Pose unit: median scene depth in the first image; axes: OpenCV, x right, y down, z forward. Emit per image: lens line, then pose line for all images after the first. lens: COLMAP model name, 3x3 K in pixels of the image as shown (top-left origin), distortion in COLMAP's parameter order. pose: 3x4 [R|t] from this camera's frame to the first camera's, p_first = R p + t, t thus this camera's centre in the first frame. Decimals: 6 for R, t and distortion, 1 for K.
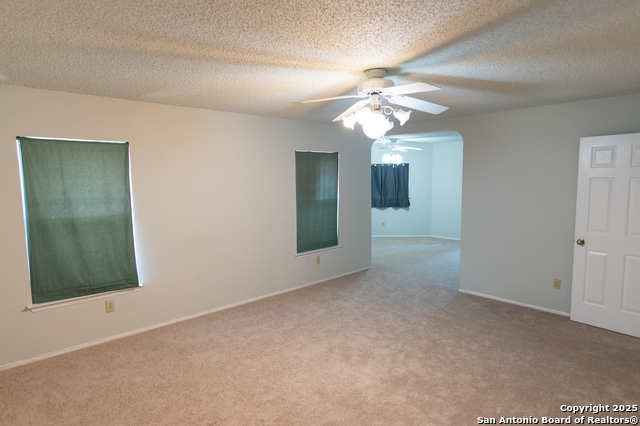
lens RADIAL K [[373.3, 0, 320.0], [0, 373.3, 213.0], [0, 0, 1]] dist [-0.001012, -0.000347]
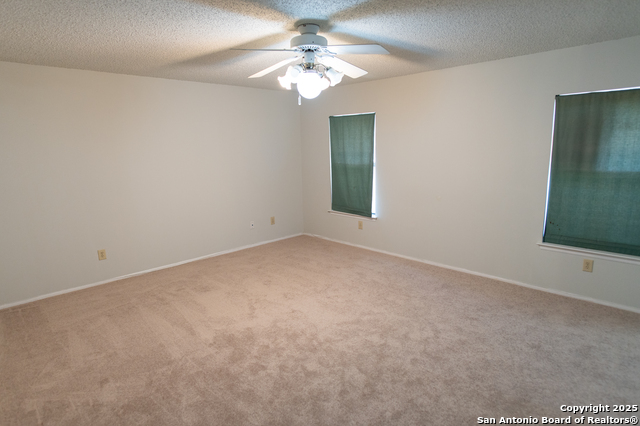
lens RADIAL K [[373.3, 0, 320.0], [0, 373.3, 213.0], [0, 0, 1]] dist [-0.001012, -0.000347]
pose [[0.021216, 0.202818, -0.978987, 0.906678], [-0.067201, 0.977282, 0.201008, -0.091269], [0.997514, 0.061524, 0.034363, 0.792706]]
